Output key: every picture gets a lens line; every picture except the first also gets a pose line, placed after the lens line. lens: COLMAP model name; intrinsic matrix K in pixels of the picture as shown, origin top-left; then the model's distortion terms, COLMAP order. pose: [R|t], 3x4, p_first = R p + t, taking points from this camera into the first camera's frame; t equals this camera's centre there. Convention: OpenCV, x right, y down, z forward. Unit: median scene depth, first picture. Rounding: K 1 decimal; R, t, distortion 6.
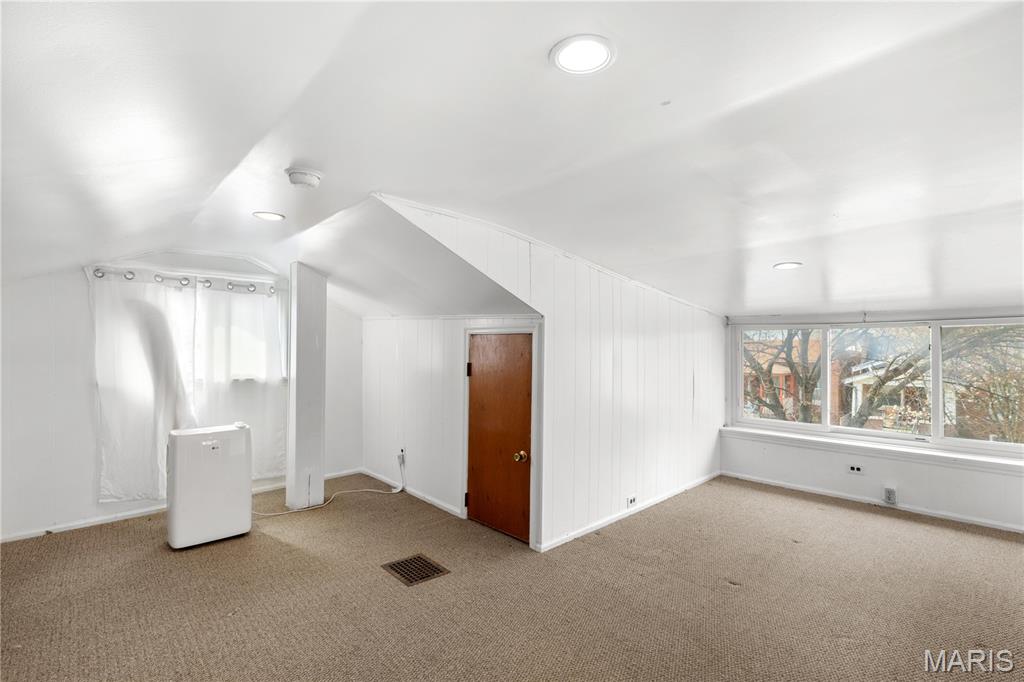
lens RADIAL K [[465.6, 0, 518.1], [0, 465.6, 346.6], [0, 0, 1]] dist [-0.000249, -0.000577]
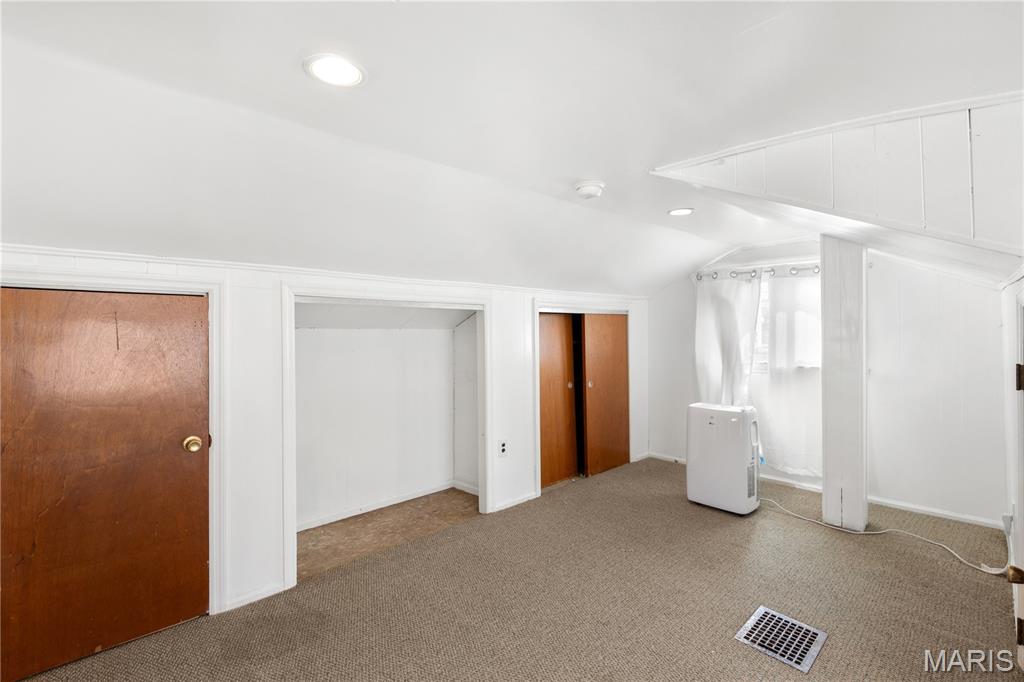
lens RADIAL K [[465.6, 0, 522.0], [0, 465.6, 331.4], [0, 0, 1]] dist [-0.000249, -0.000577]
pose [[0.027287, -0.002715, -0.999624, 0.370126], [0.002272, 0.999994, -0.002654, -0.001451], [0.999625, -0.002199, 0.027293, 0.421094]]
